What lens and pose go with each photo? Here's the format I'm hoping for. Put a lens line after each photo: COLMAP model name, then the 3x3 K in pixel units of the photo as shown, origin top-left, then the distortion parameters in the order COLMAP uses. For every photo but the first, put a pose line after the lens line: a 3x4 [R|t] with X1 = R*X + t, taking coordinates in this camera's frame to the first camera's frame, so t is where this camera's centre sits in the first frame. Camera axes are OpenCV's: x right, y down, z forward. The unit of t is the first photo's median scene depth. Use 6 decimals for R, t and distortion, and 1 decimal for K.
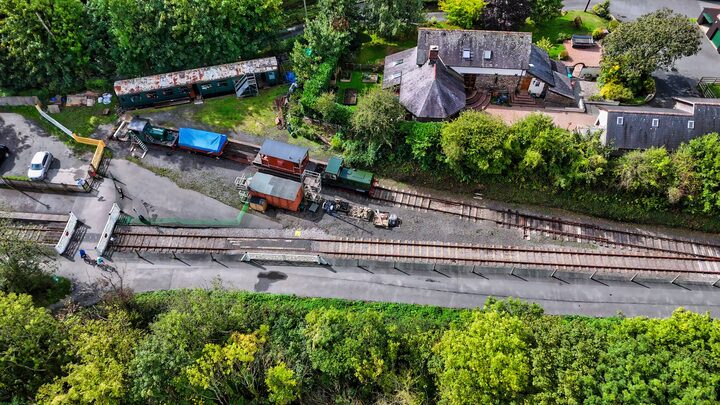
lens RADIAL K [[532.4, 0, 360.5], [0, 532.4, 198.7], [0, 0, 1]] dist [0.104013, -0.106957]
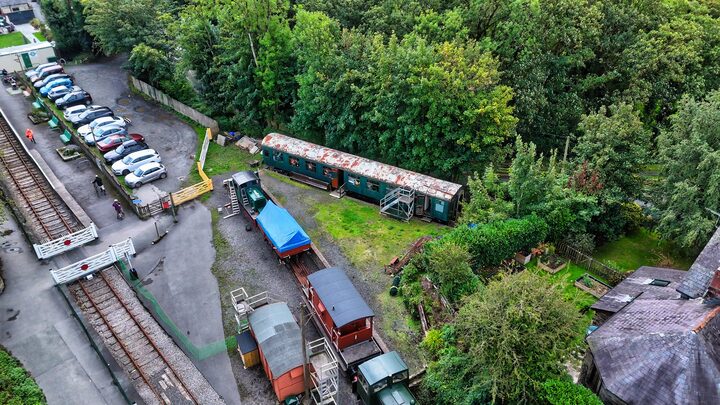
lens RADIAL K [[532.4, 0, 360.5], [0, 532.4, 198.7], [0, 0, 1]] dist [0.104013, -0.106957]
pose [[0.702944, 0.385193, -0.597909, 0.152163], [-0.572341, 0.805425, -0.154002, -0.087808], [0.422250, 0.450463, 0.786631, 0.473902]]
